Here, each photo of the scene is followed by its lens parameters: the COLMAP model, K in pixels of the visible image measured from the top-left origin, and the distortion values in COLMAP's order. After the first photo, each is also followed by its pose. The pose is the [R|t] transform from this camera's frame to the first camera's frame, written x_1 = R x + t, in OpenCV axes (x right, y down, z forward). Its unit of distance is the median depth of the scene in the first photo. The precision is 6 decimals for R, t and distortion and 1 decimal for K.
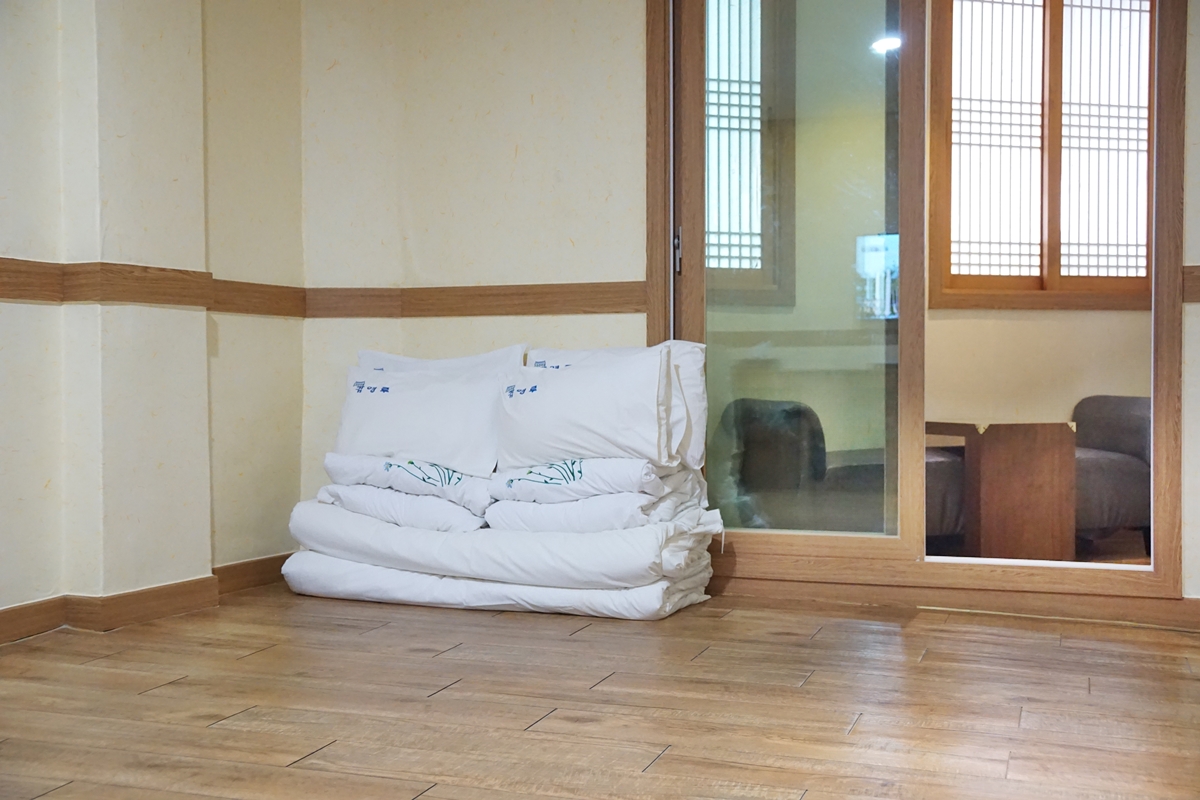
lens RADIAL K [[1406.1, 0, 600.0], [0, 1406.1, 400.0], [0, 0, 1]] dist [0.010453, 0.014889]
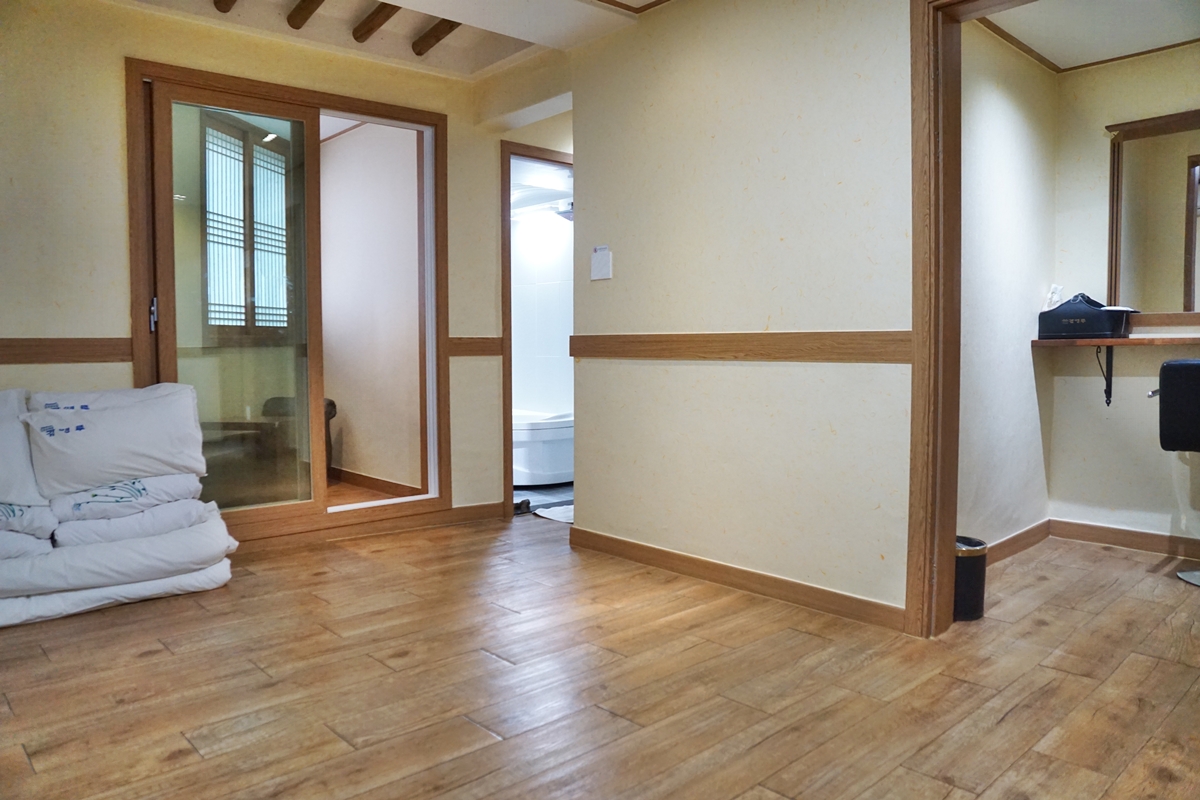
lens RADIAL K [[837.1, 0, 590.9], [0, 837.1, 392.3], [0, 0, 1]] dist [-0.141228, 0.116724]
pose [[0.470878, -0.049913, 0.880785, -0.466383], [0.023151, 0.998753, 0.044222, -0.061045], [-0.881894, -0.000432, 0.471447, 0.276940]]
